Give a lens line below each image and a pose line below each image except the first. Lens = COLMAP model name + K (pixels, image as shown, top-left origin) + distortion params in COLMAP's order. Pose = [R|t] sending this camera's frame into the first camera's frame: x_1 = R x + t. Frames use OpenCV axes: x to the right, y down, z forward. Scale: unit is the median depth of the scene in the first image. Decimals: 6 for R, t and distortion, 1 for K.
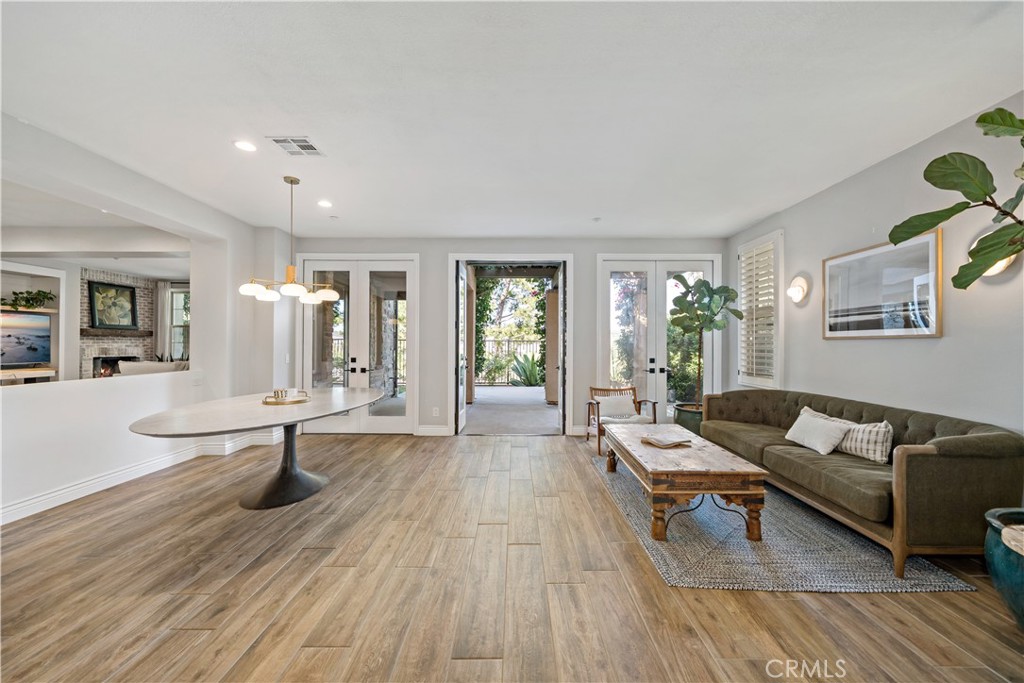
lens RADIAL K [[411.0, 0, 516.5], [0, 411.0, 341.5], [0, 0, 1]] dist [-0.001040, 0.000031]
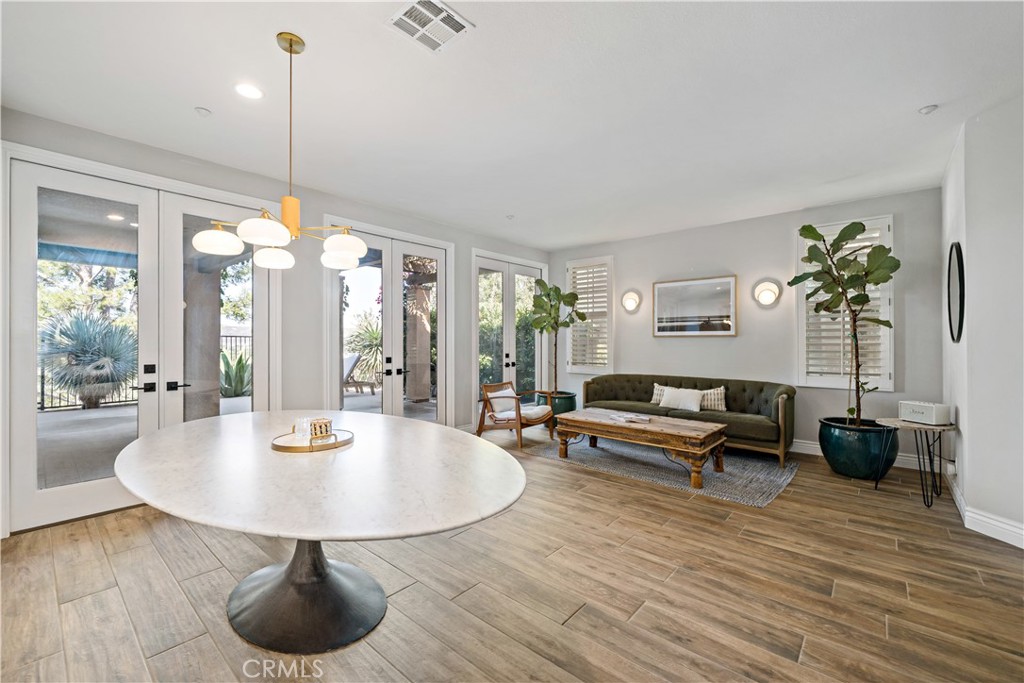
lens RADIAL K [[427.7, 0, 512.0], [0, 427.7, 341.5], [0, 0, 1]] dist [-0.002089, -0.000218]
pose [[0.659653, -0.002854, 0.751565, -0.593633], [-0.005732, 0.999945, 0.008828, 0.000154], [-0.751548, -0.010131, 0.659600, 0.299522]]
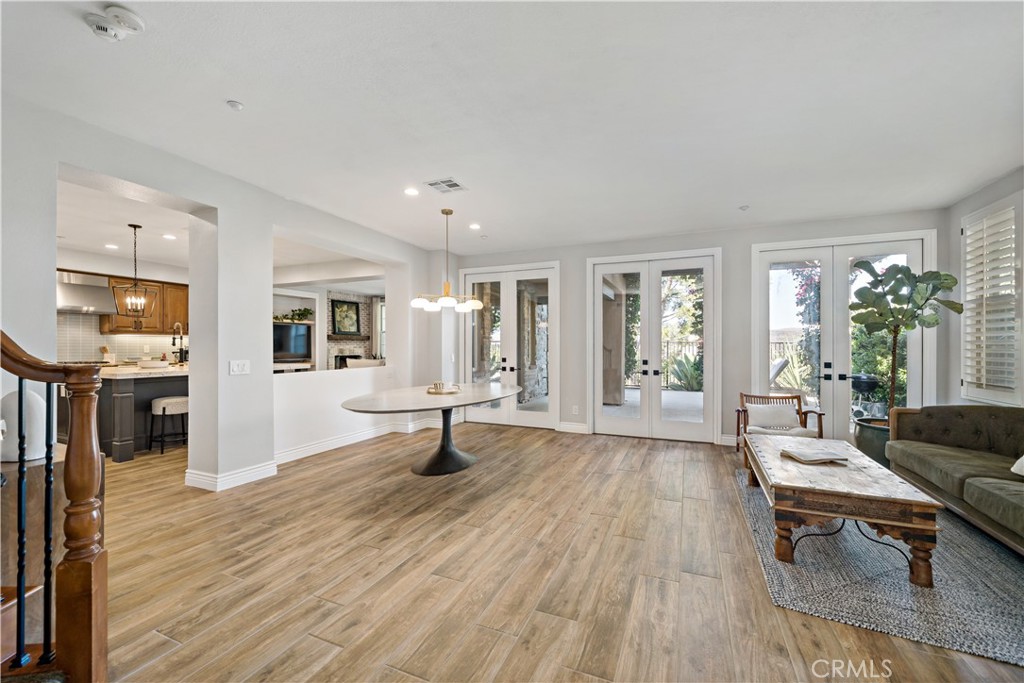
lens RADIAL K [[413.3, 0, 510.4], [0, 413.3, 346.9], [0, 0, 1]] dist [-0.001408, 0.000190]
pose [[0.916409, 0.000541, -0.400244, 0.086598], [0.003137, 0.999959, 0.008535, -0.000112], [0.400232, -0.009077, 0.916369, -0.040662]]
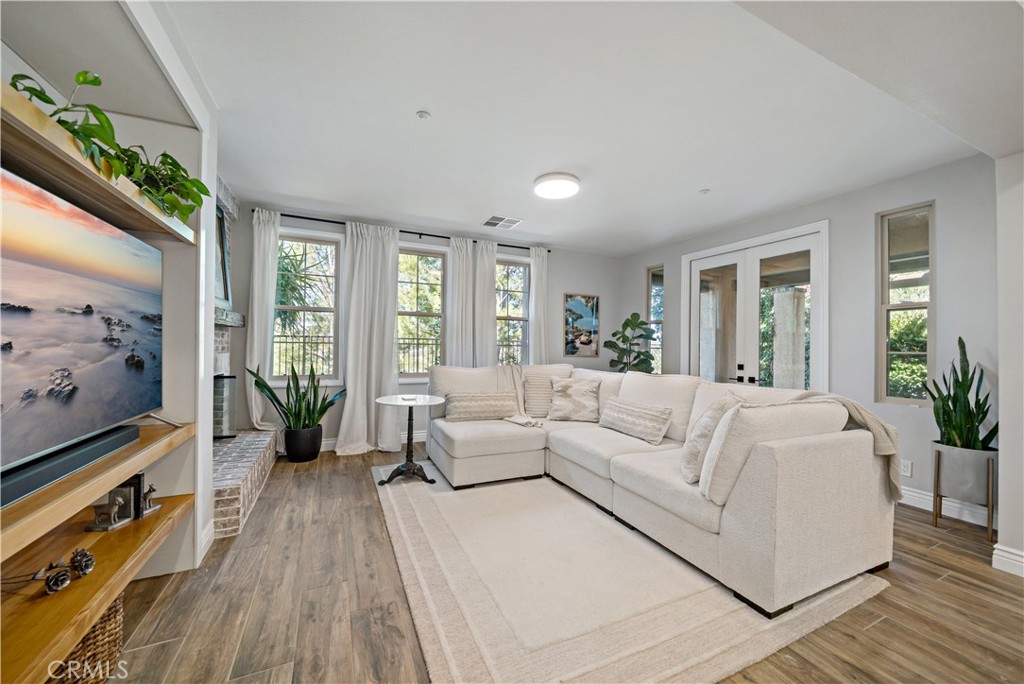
lens RADIAL K [[376.5, 0, 522.7], [0, 376.5, 347.5], [0, 0, 1]] dist [-0.015917, -0.000101]
pose [[0.911729, 0.007303, 0.410728, -1.422081], [-0.012732, 0.999864, 0.010485, 0.001423], [-0.410595, -0.014789, 0.911698, 0.906007]]
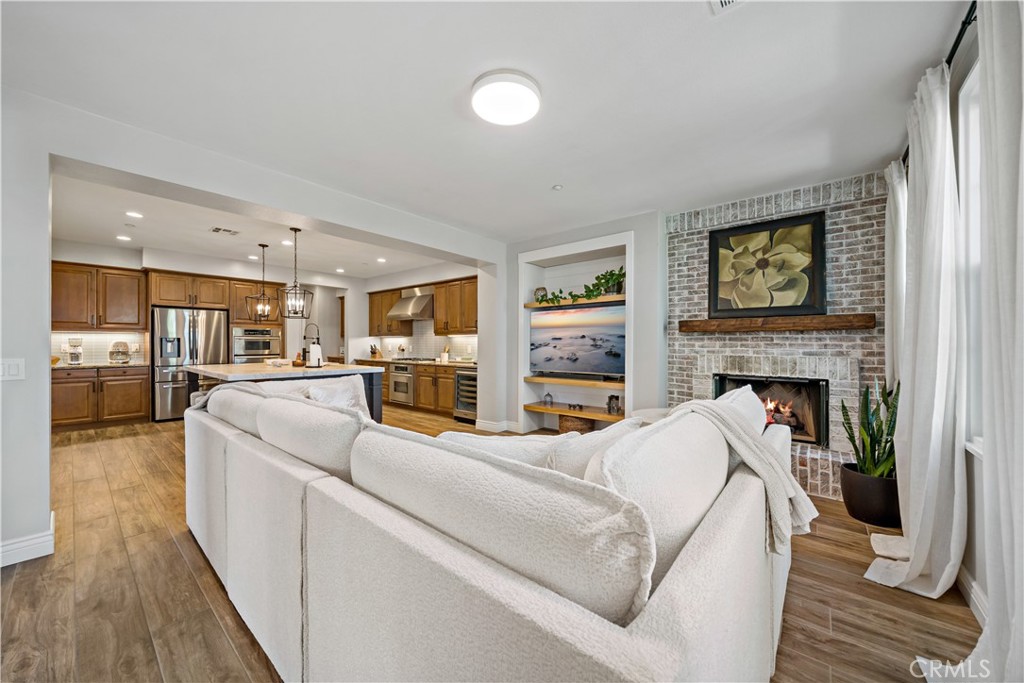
lens RADIAL K [[384.5, 0, 526.2], [0, 384.5, 342.0], [0, 0, 1]] dist [-0.003216, -0.000200]
pose [[-0.652684, -0.011294, -0.757546, -0.783118], [-0.001879, 0.999910, -0.013289, 0.007518], [0.757628, -0.007250, -0.652647, 1.786495]]
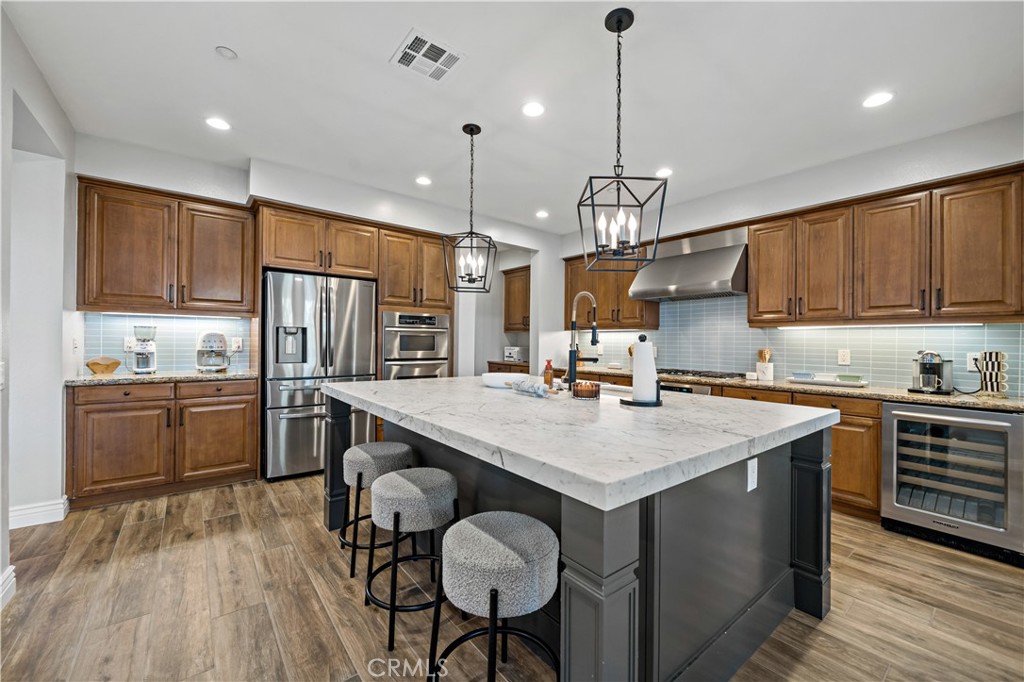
lens RADIAL K [[411.0, 0, 516.5], [0, 411.0, 341.0], [0, 0, 1]] dist [-0.001040, 0.000031]
pose [[-0.791180, -0.021613, -0.611201, -0.839238], [-0.016072, 0.999765, -0.014548, 0.008389], [0.611372, -0.001686, -0.791341, 0.971662]]
